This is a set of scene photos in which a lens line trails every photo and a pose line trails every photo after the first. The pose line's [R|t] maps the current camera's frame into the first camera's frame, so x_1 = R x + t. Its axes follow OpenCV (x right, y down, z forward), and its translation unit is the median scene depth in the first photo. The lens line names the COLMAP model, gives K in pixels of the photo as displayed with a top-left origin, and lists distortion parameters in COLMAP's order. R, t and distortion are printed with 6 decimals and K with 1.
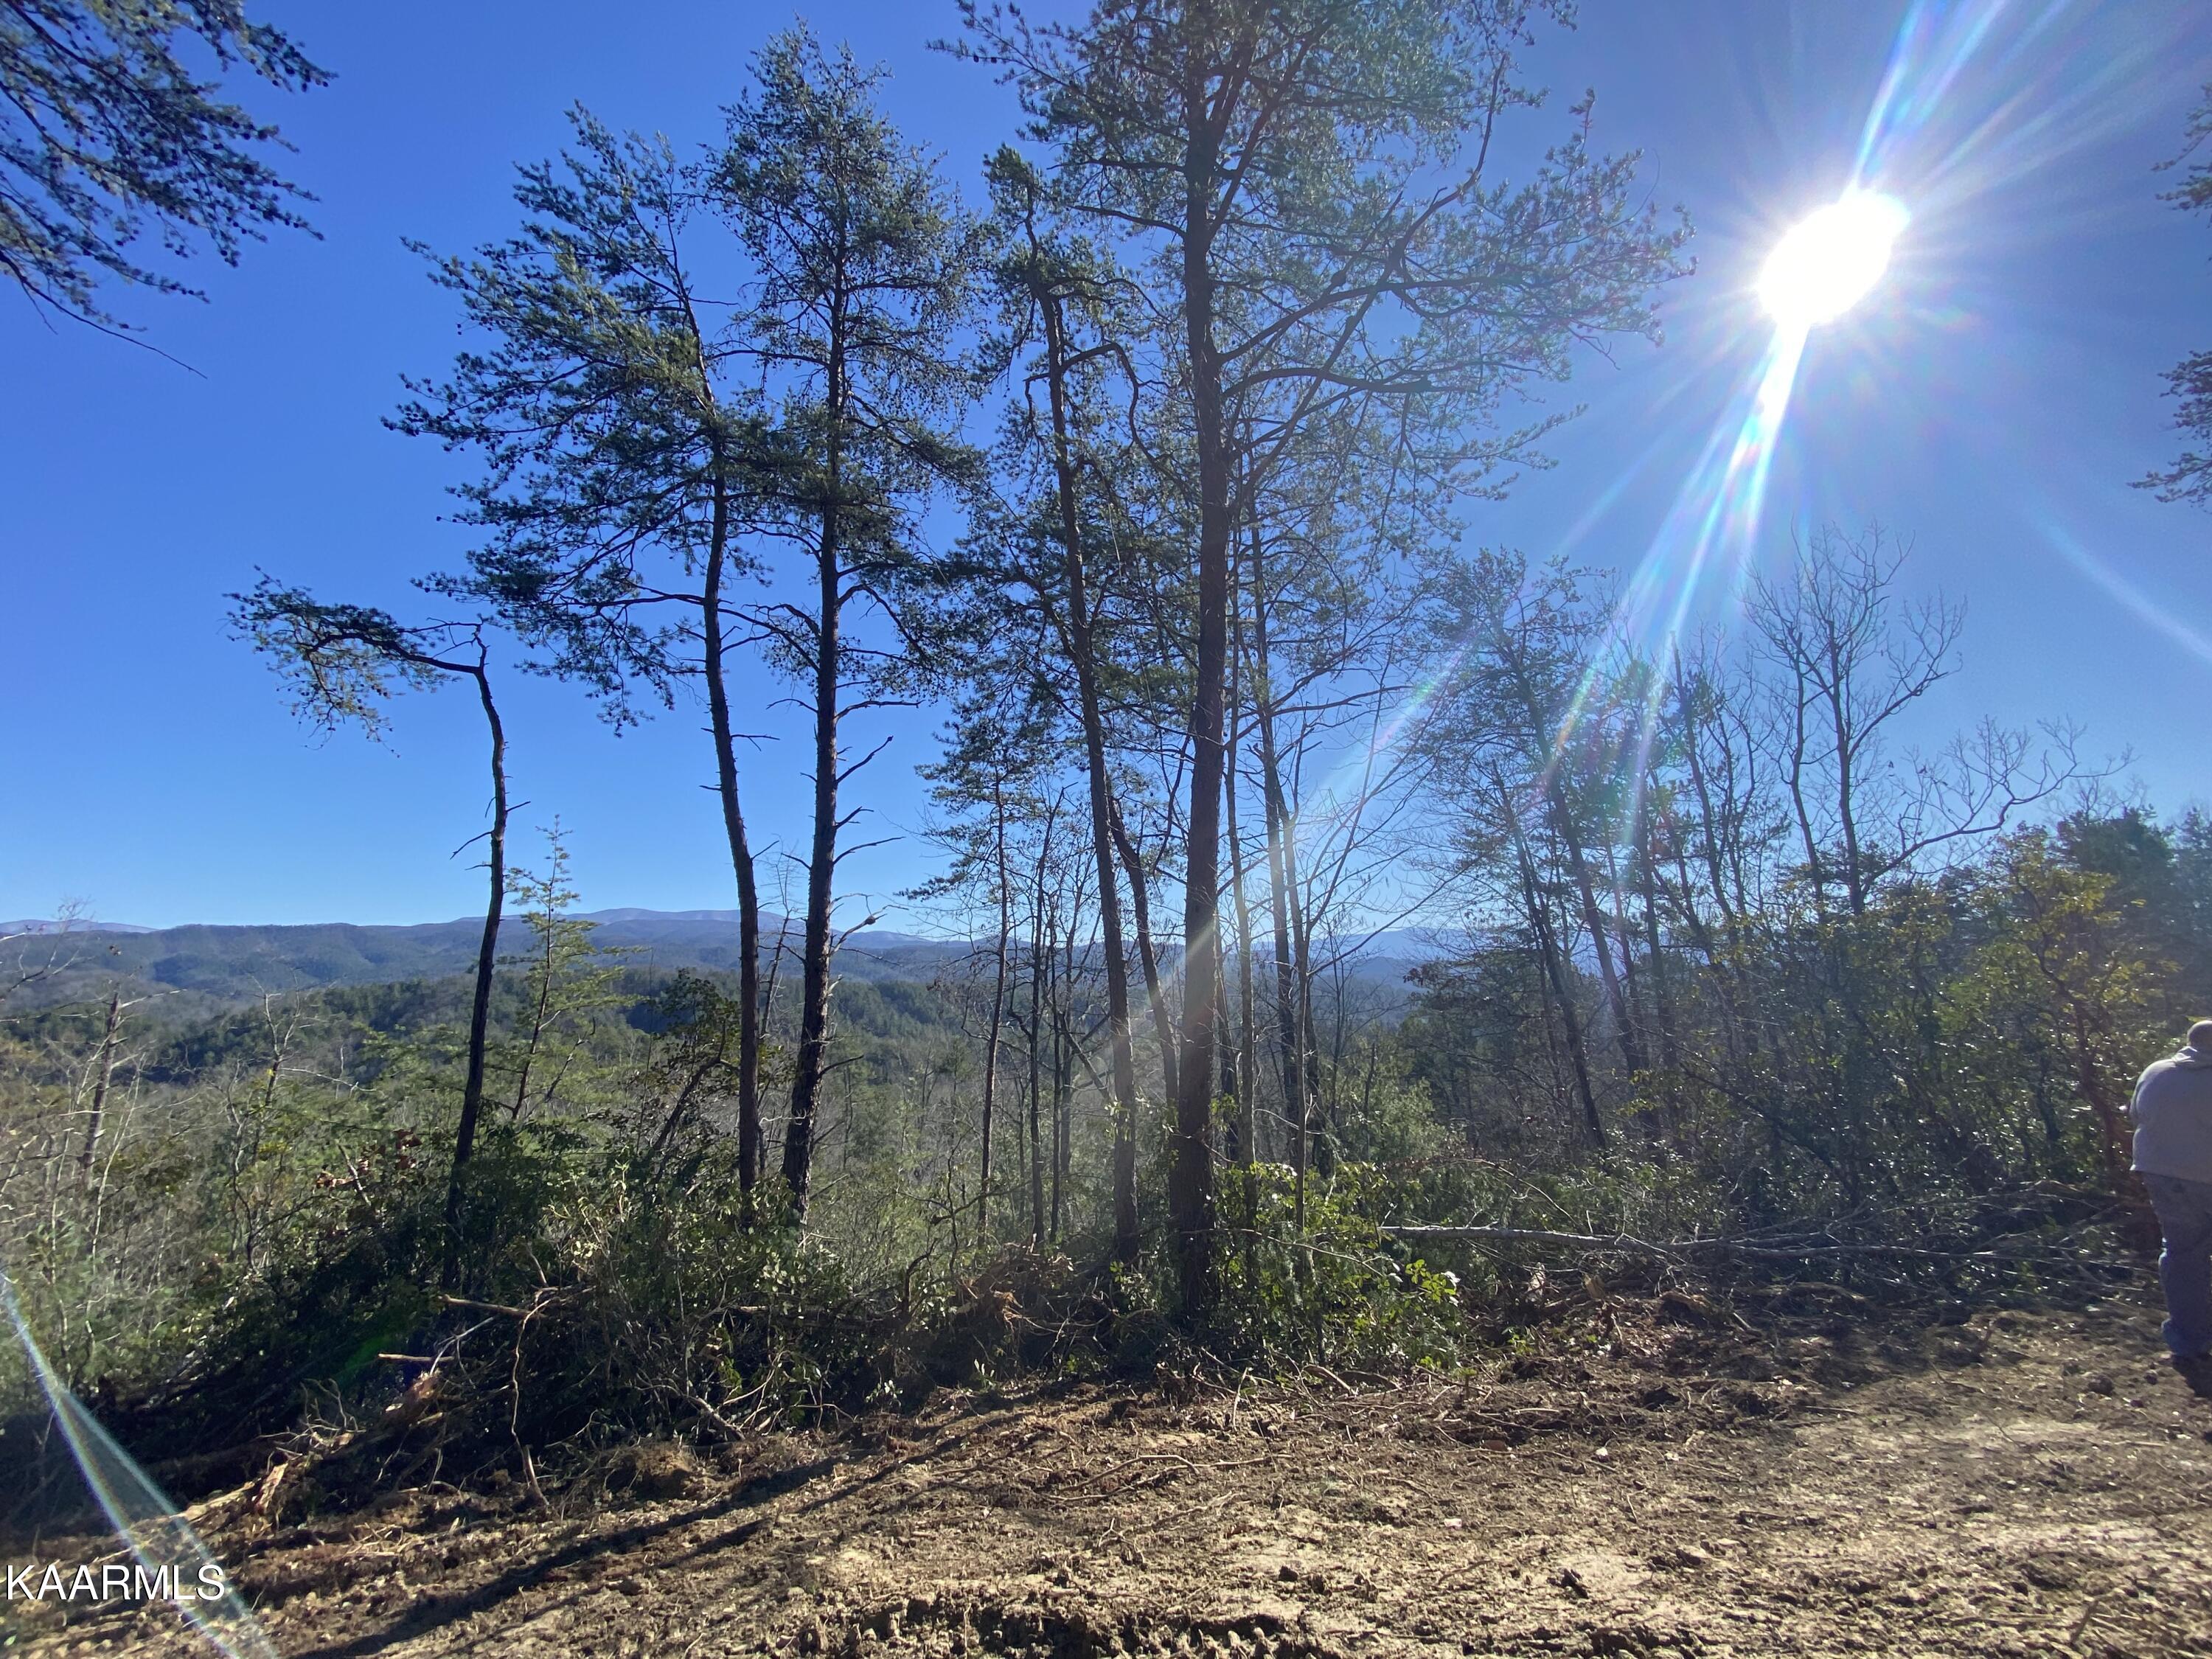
lens RADIAL K [[894.6, 0, 1106.0], [0, 894.6, 829.5], [0, 0, 1]] dist [0.003251, -0.003016]
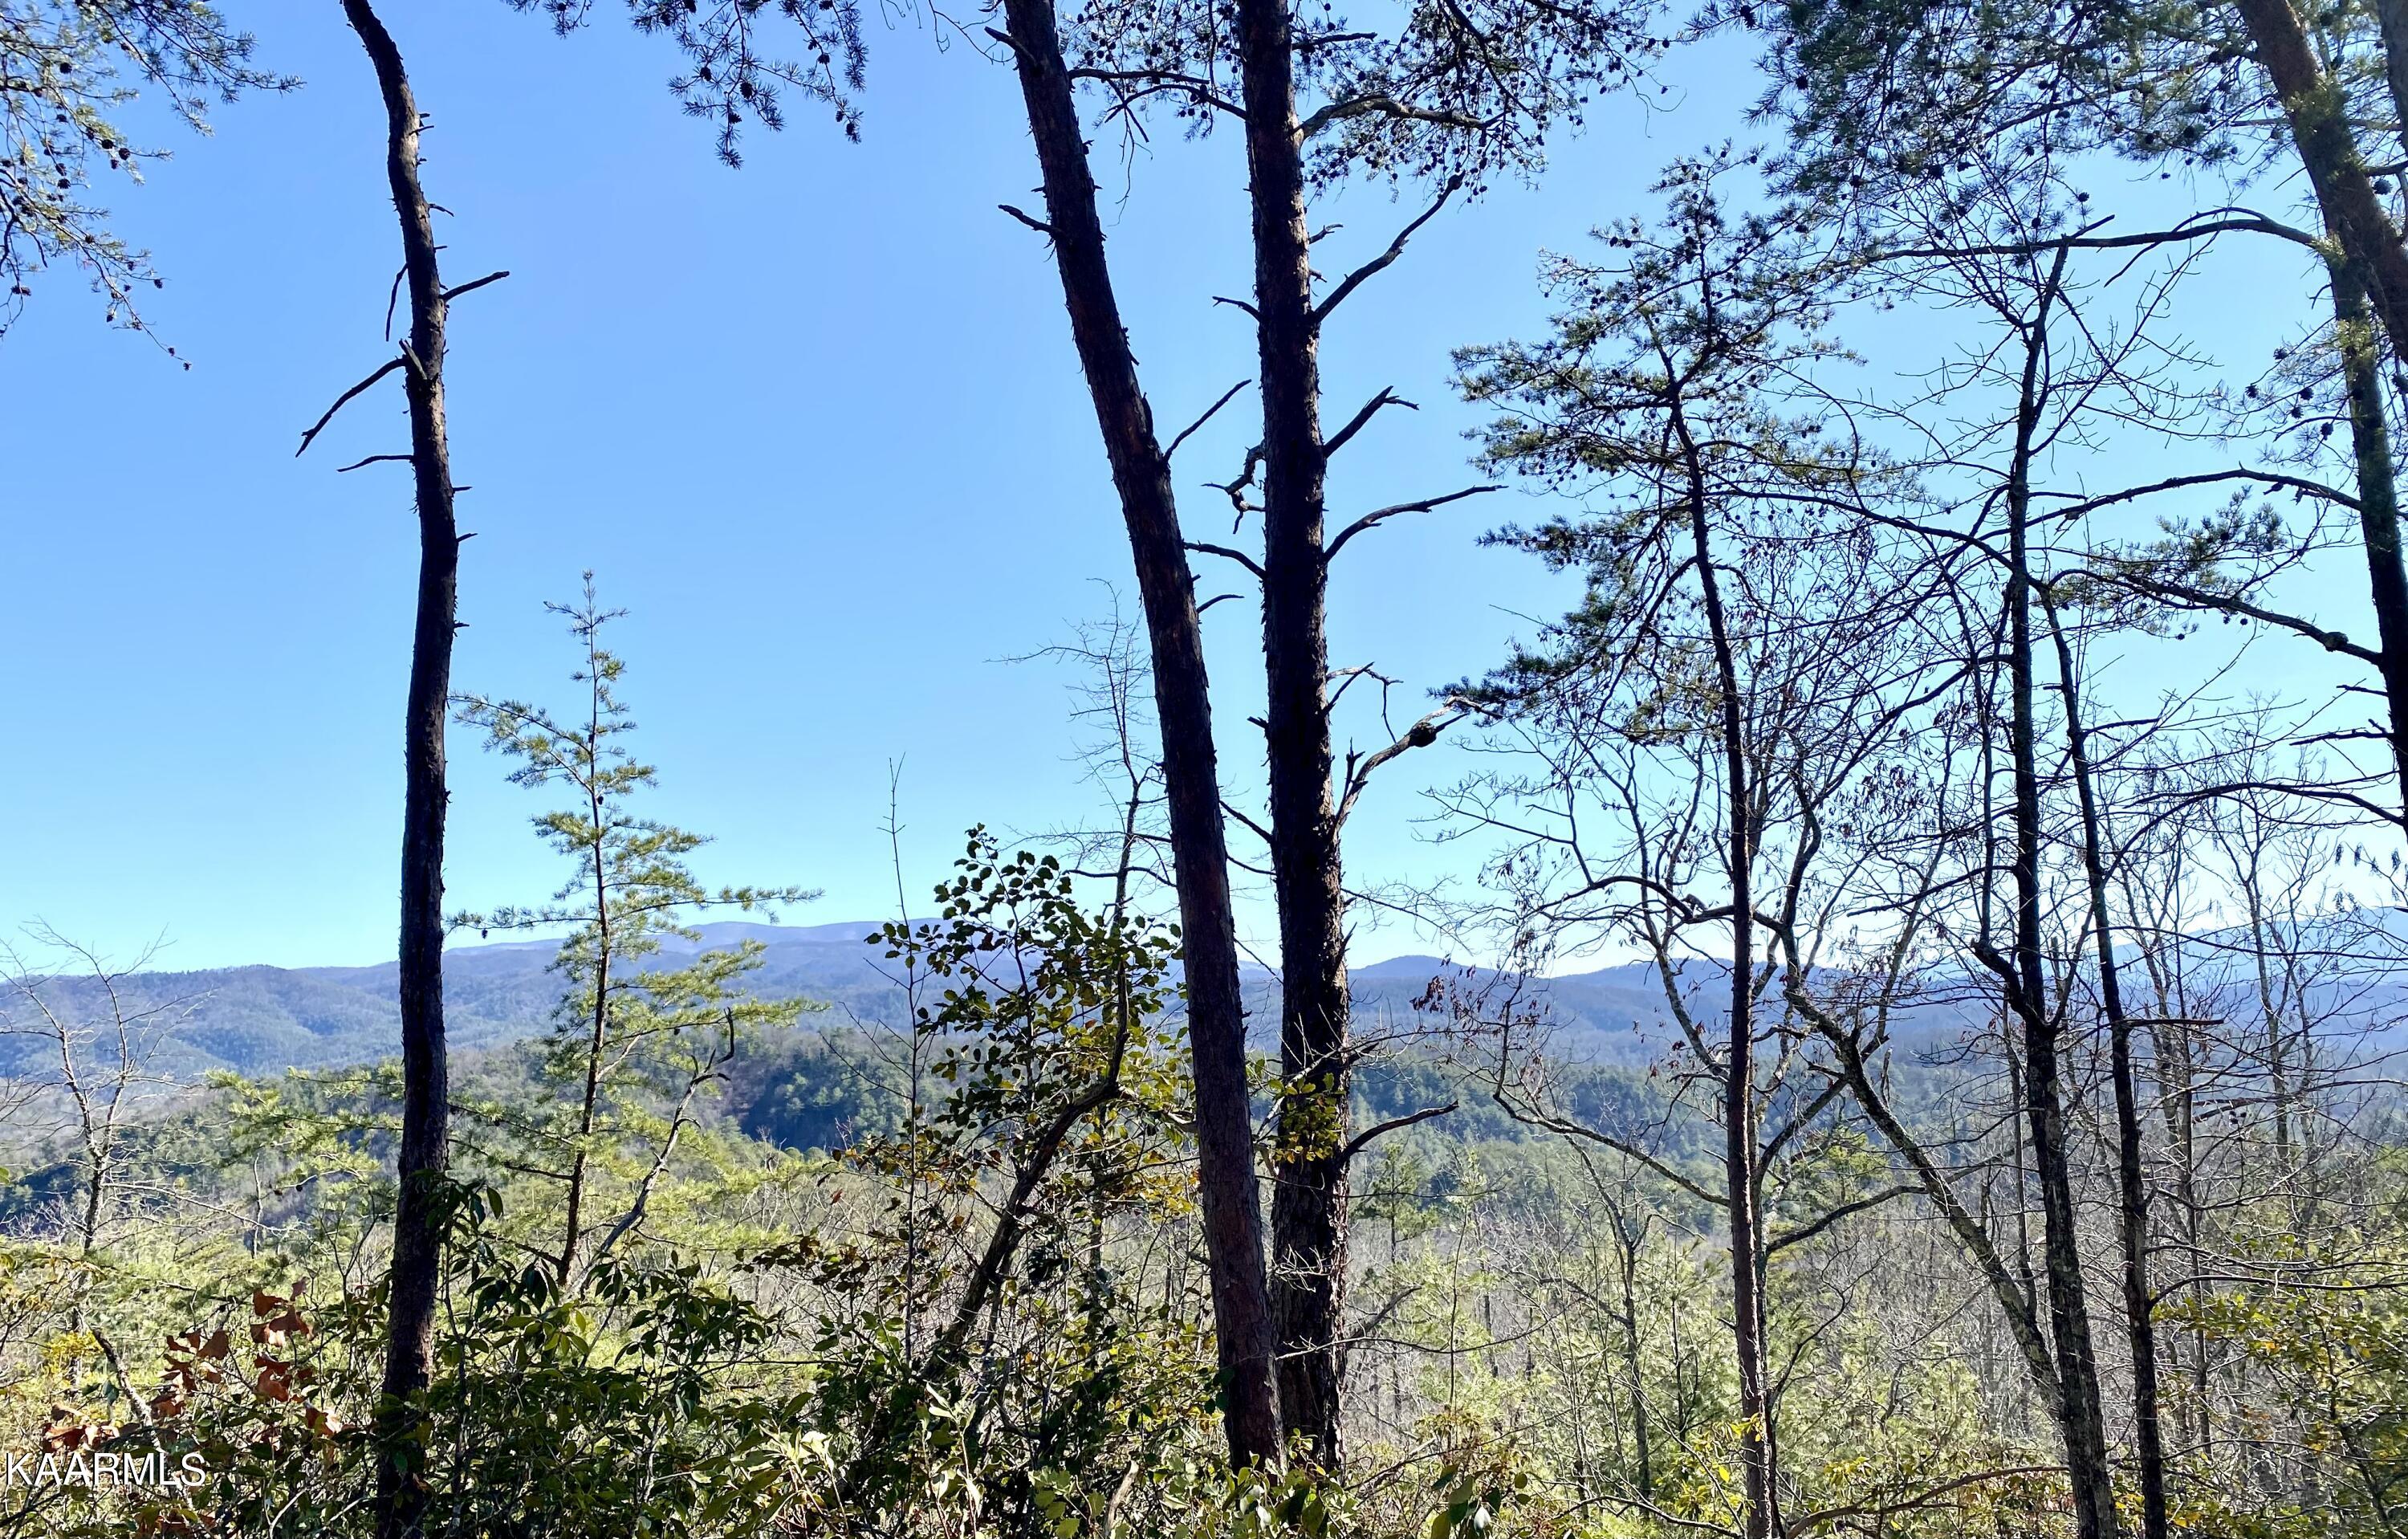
lens RADIAL K [[1862.7, 0, 1204.5], [0, 1862.7, 907.6], [0, 0, 1]] dist [0.007861, 0.000408]
pose [[0.971415, -0.040242, -0.233950, -0.227177], [0.062671, 0.994037, 0.089237, 0.128511], [0.228964, -0.101348, 0.968145, 0.347489]]
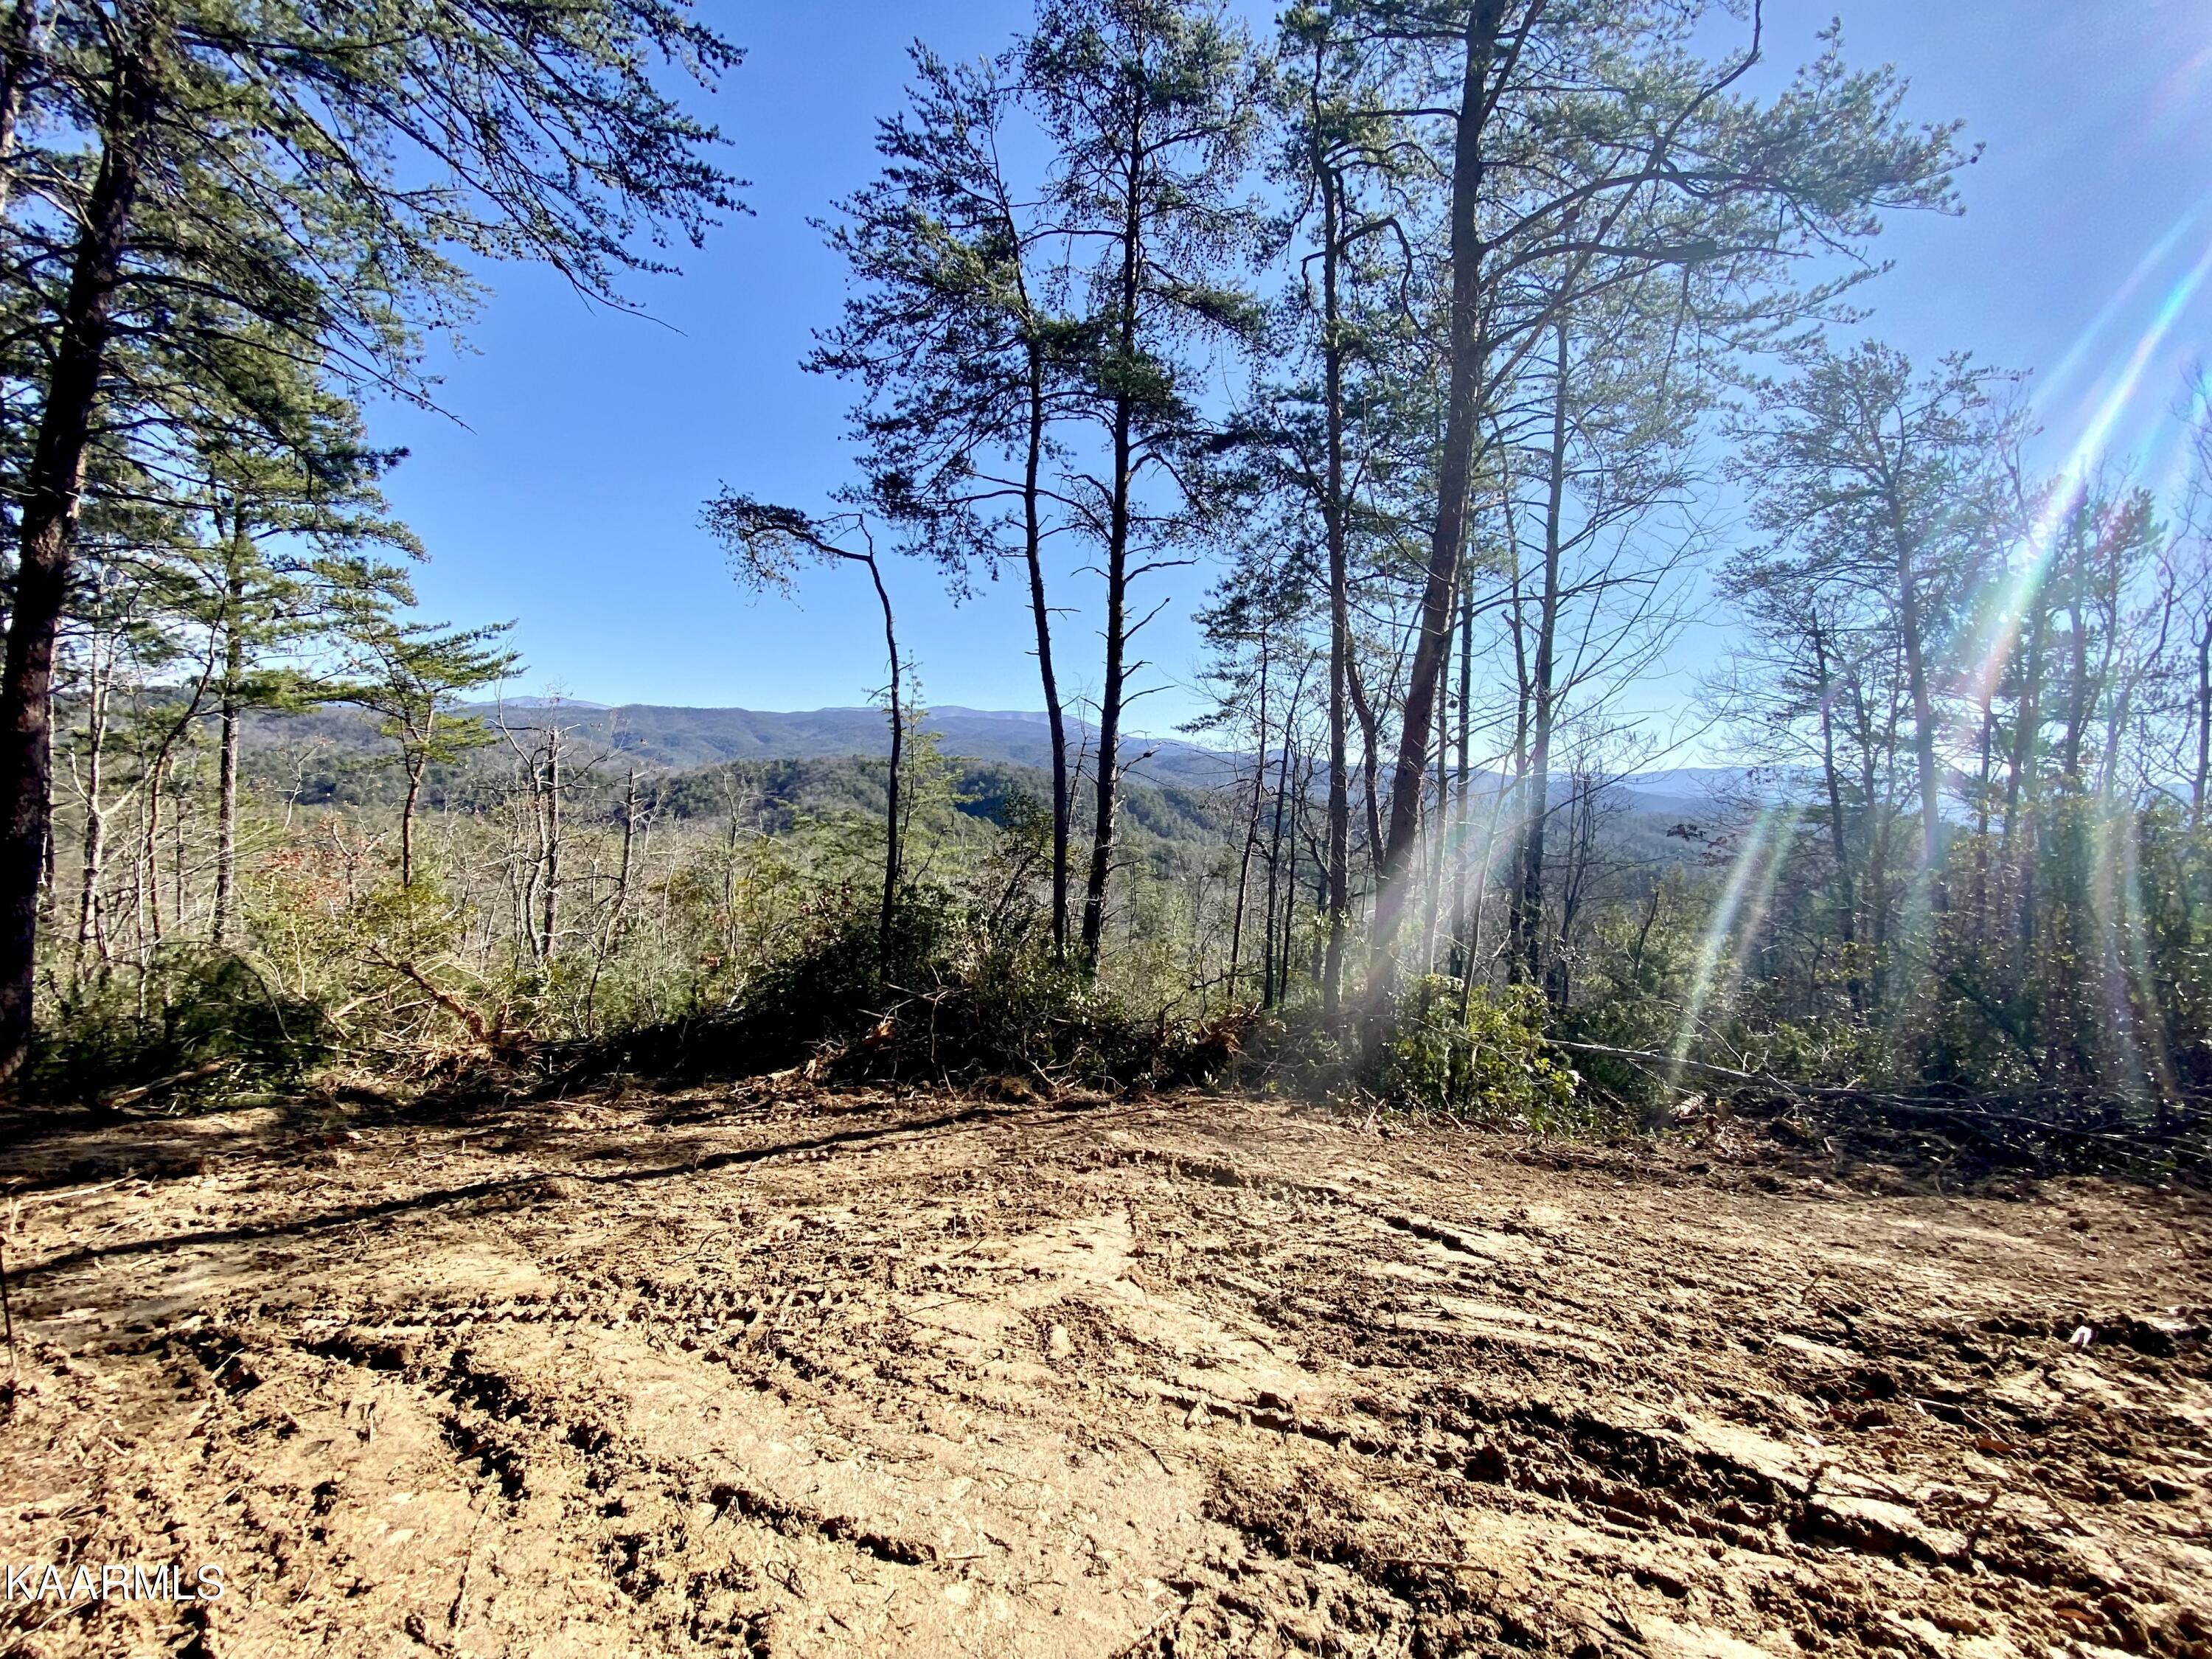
lens RADIAL K [[893.8, 0, 1095.4], [0, 893.8, 826.2], [0, 0, 1]] dist [0.084724, -0.000109]
pose [[0.945944, 0.077211, -0.315005, 0.078837], [-0.008575, 0.976864, 0.213688, -0.075996], [0.324216, -0.199436, 0.924721, -0.230602]]
